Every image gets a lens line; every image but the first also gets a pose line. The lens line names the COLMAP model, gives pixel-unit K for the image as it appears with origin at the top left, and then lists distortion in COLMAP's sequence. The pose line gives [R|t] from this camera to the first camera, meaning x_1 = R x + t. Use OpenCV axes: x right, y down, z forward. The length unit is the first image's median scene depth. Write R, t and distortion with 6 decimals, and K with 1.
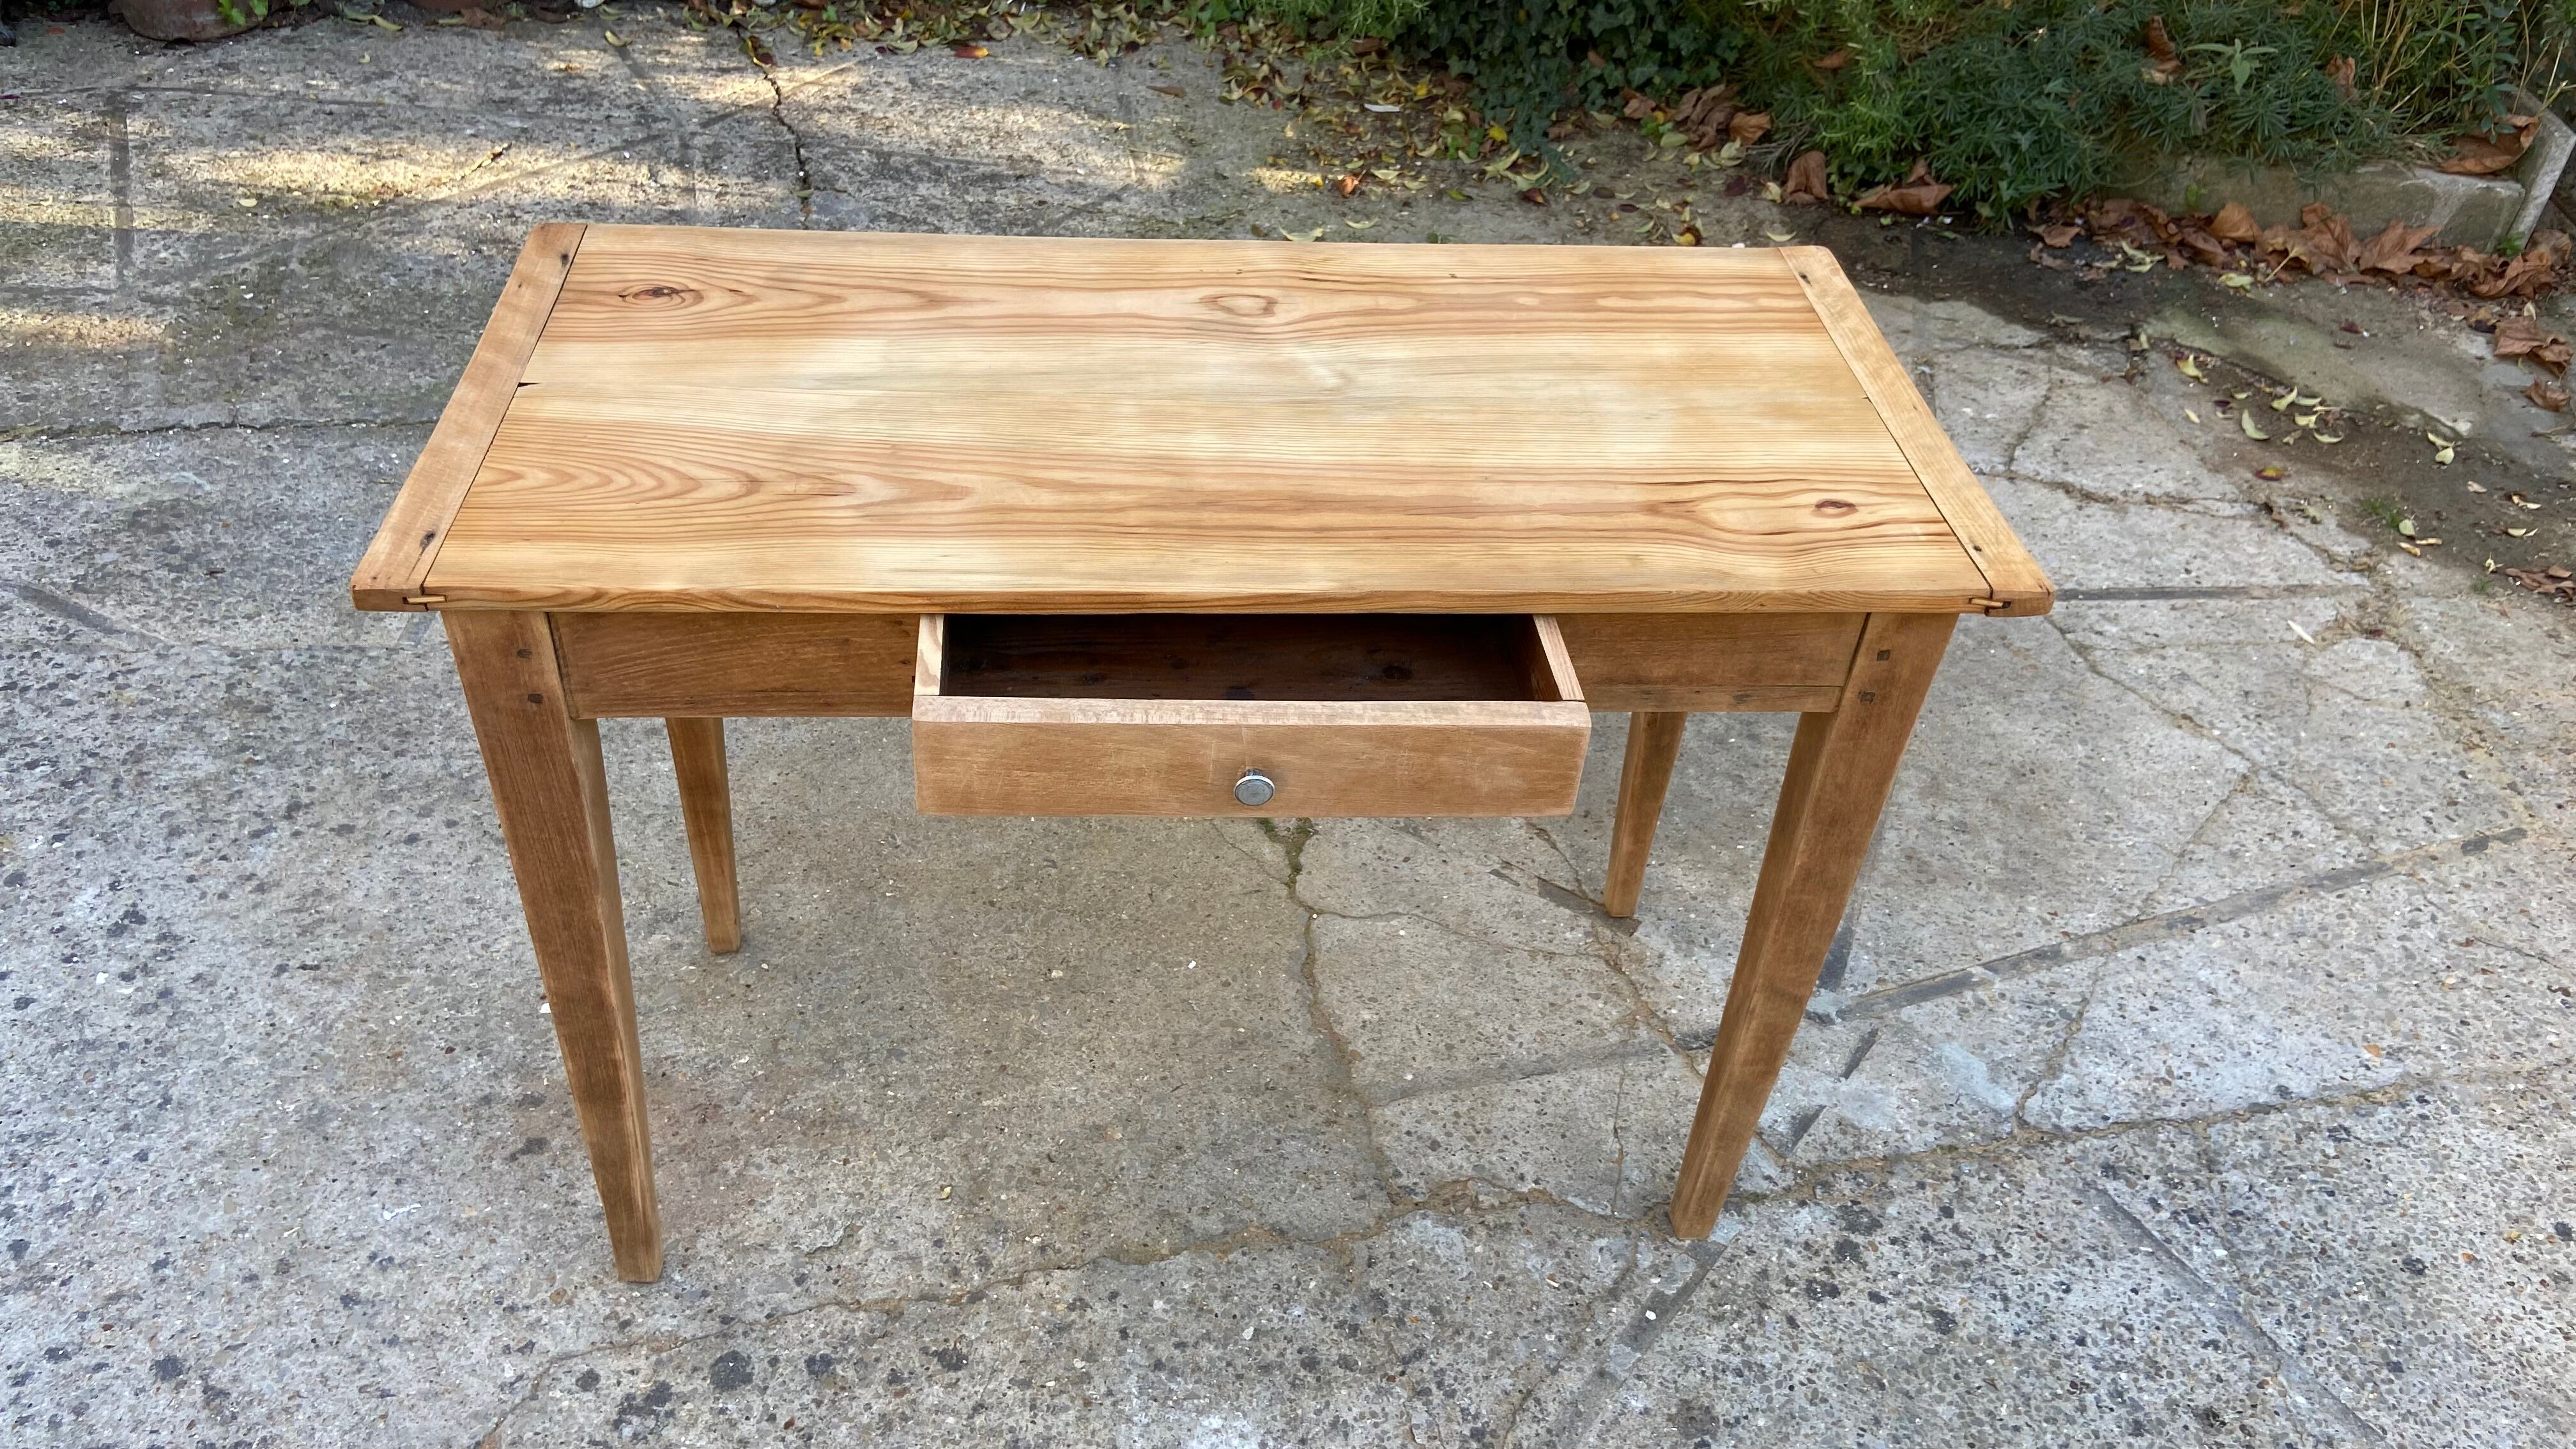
lens RADIAL K [[1943.8, 0, 1285.8], [0, 1943.8, 730.1], [0, 0, 1]] dist [0.128096, -0.170270]
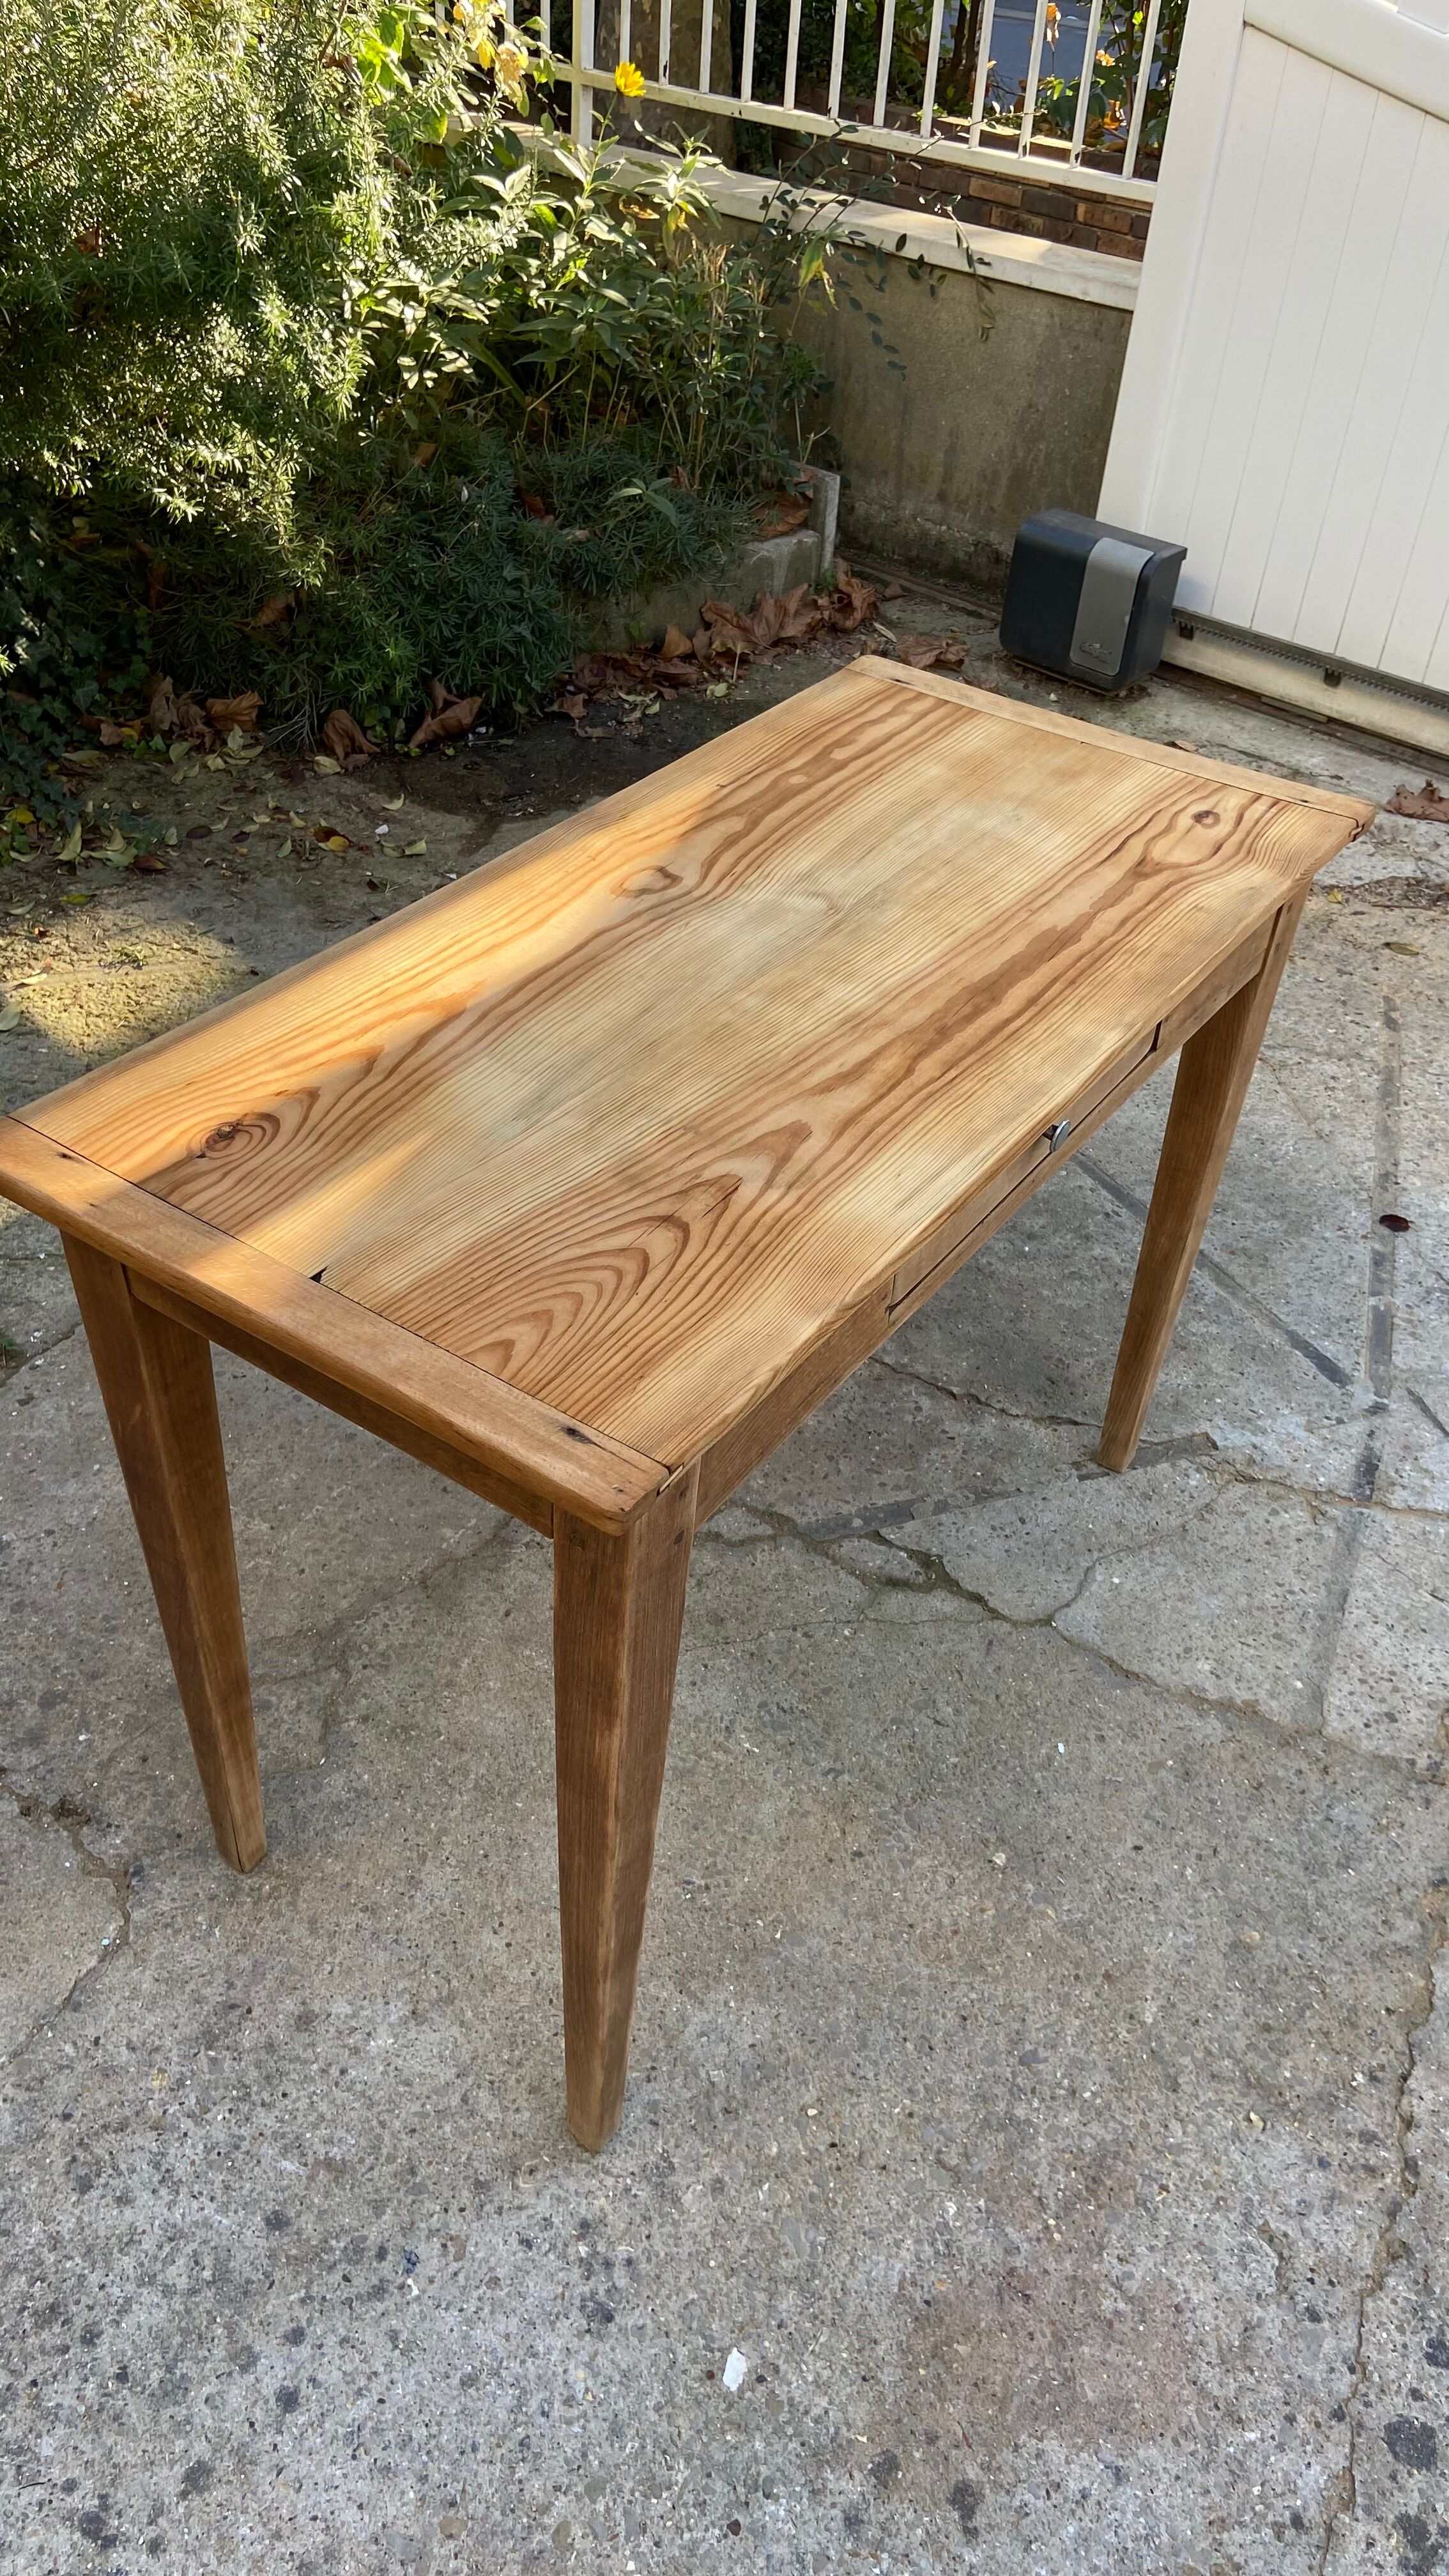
lens RADIAL K [[1943.8, 0, 715.5], [0, 1943.8, 1276.7], [0, 0, 1]] dist [0.128096, -0.170270]
pose [[0.615956, -0.515465, 0.595730, -0.607173], [0.485434, 0.843935, 0.228313, -0.366665], [-0.620445, 0.148557, 0.770051, 0.394700]]
